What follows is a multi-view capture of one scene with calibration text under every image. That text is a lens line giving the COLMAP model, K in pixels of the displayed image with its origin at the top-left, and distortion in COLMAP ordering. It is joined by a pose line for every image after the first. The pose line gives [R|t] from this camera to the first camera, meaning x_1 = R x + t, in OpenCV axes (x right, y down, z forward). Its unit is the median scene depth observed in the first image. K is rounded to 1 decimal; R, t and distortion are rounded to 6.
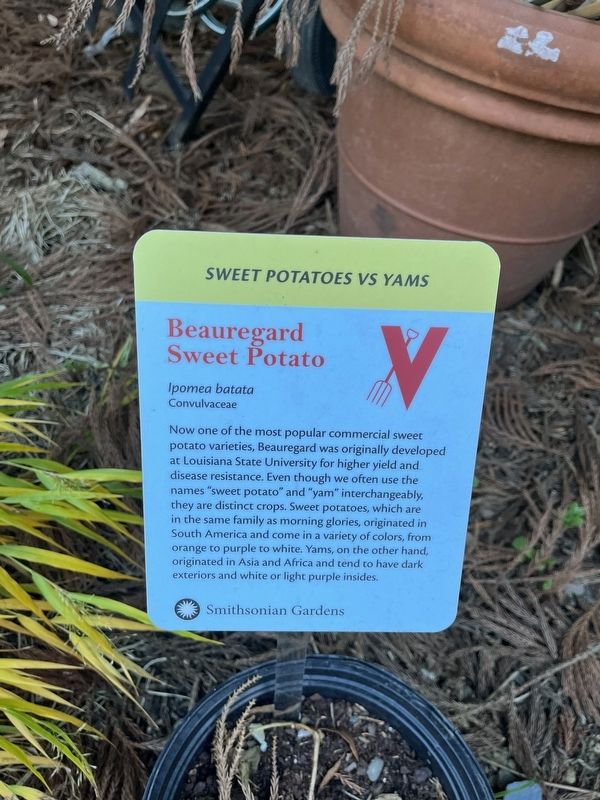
lens RADIAL K [[613.9, 0, 301.0], [0, 613.9, 399.9], [0, 0, 1]] dist [0.037195, -0.065058]
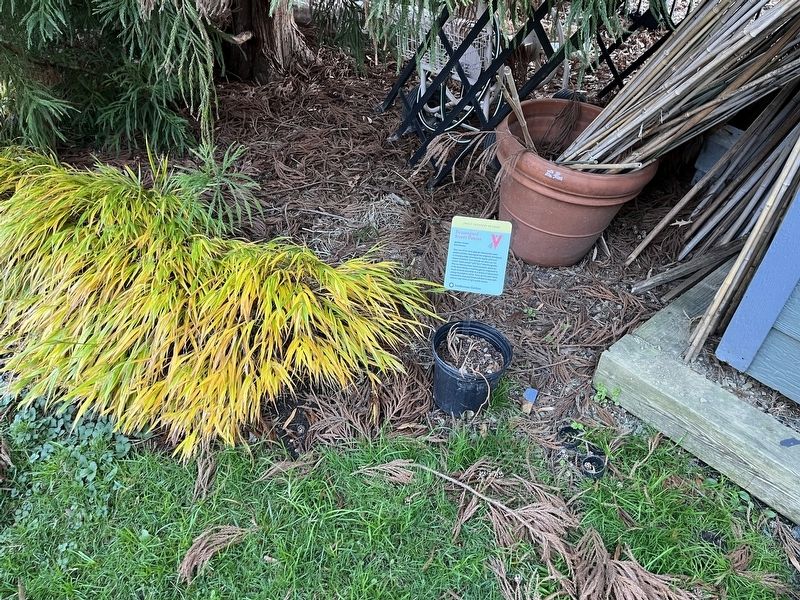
lens RADIAL K [[613.9, 0, 402.5], [0, 613.9, 305.1], [0, 0, 1]] dist [0.037195, -0.065058]
pose [[0.987049, 0.096051, -0.128483, 0.029463], [-0.116180, 0.980308, -0.159679, 0.418226], [0.110615, 0.172539, 0.978772, -1.256634]]
